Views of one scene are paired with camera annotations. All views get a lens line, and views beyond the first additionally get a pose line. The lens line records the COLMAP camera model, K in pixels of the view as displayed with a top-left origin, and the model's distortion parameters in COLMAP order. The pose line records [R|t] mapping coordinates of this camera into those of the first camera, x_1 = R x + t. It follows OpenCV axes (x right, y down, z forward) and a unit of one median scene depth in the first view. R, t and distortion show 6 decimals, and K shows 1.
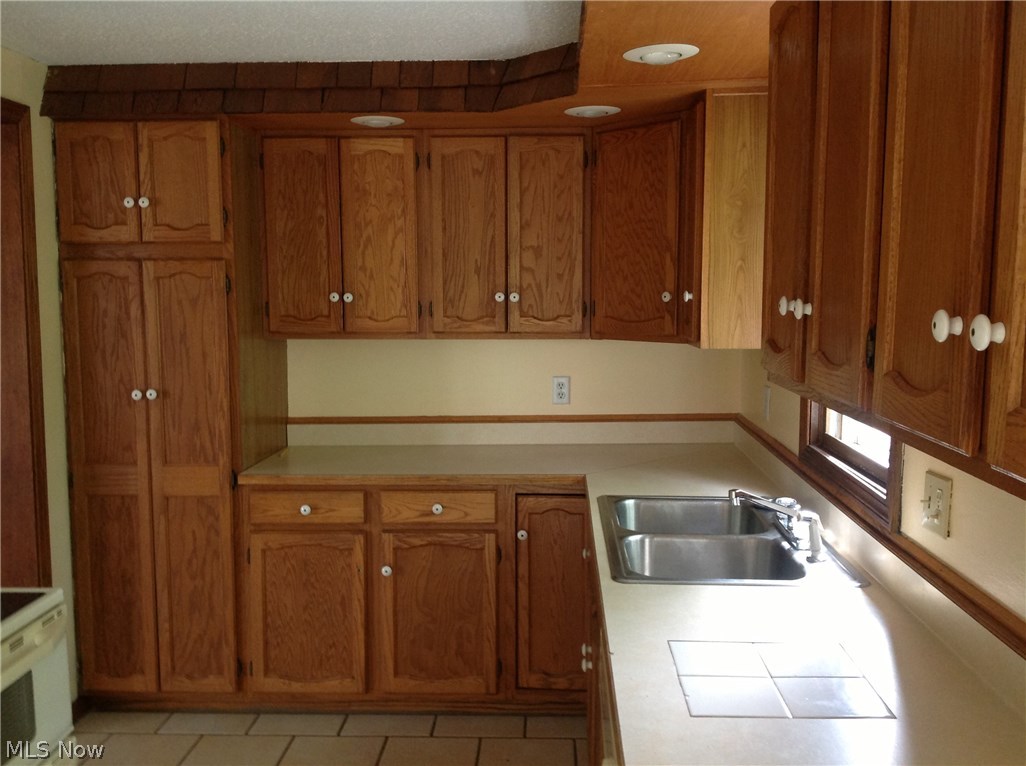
lens RADIAL K [[960.8, 0, 513.0], [0, 960.8, 383.0], [0, 0, 1]] dist [0.175728, -0.334222]
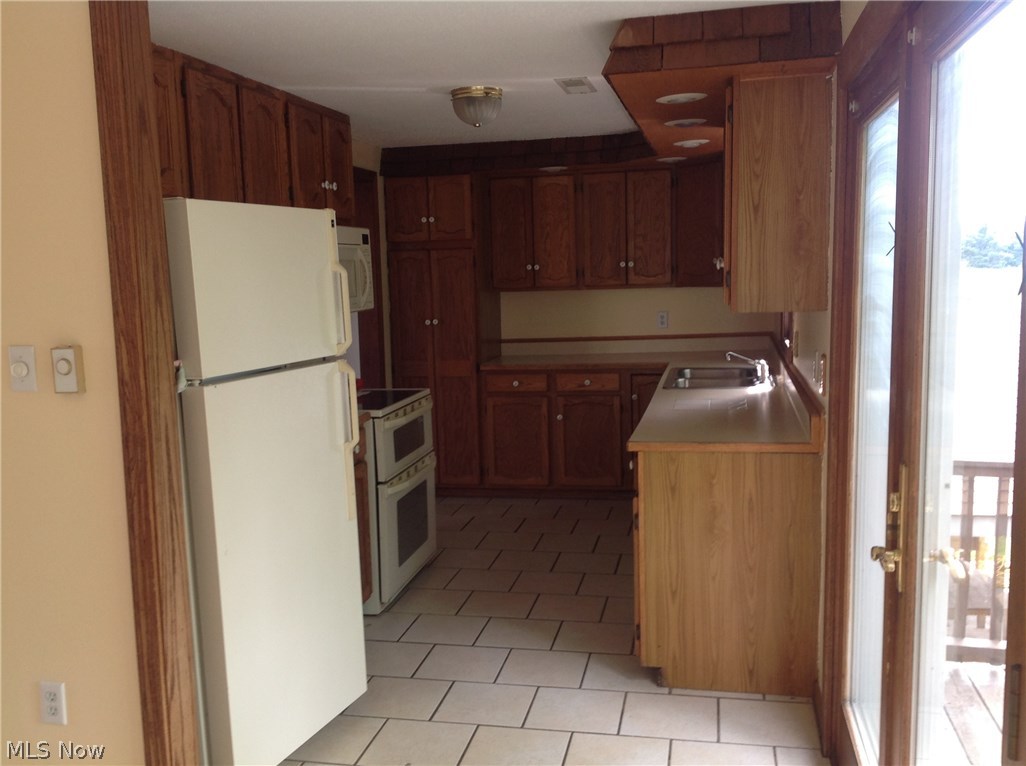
lens RADIAL K [[960.8, 0, 513.0], [0, 960.8, 383.0], [0, 0, 1]] dist [0.175728, -0.334222]
pose [[0.985143, -0.005375, -0.171654, 0.091663], [0.009597, 0.999671, 0.023777, 0.084306], [0.171470, -0.025071, 0.984870, -0.778997]]
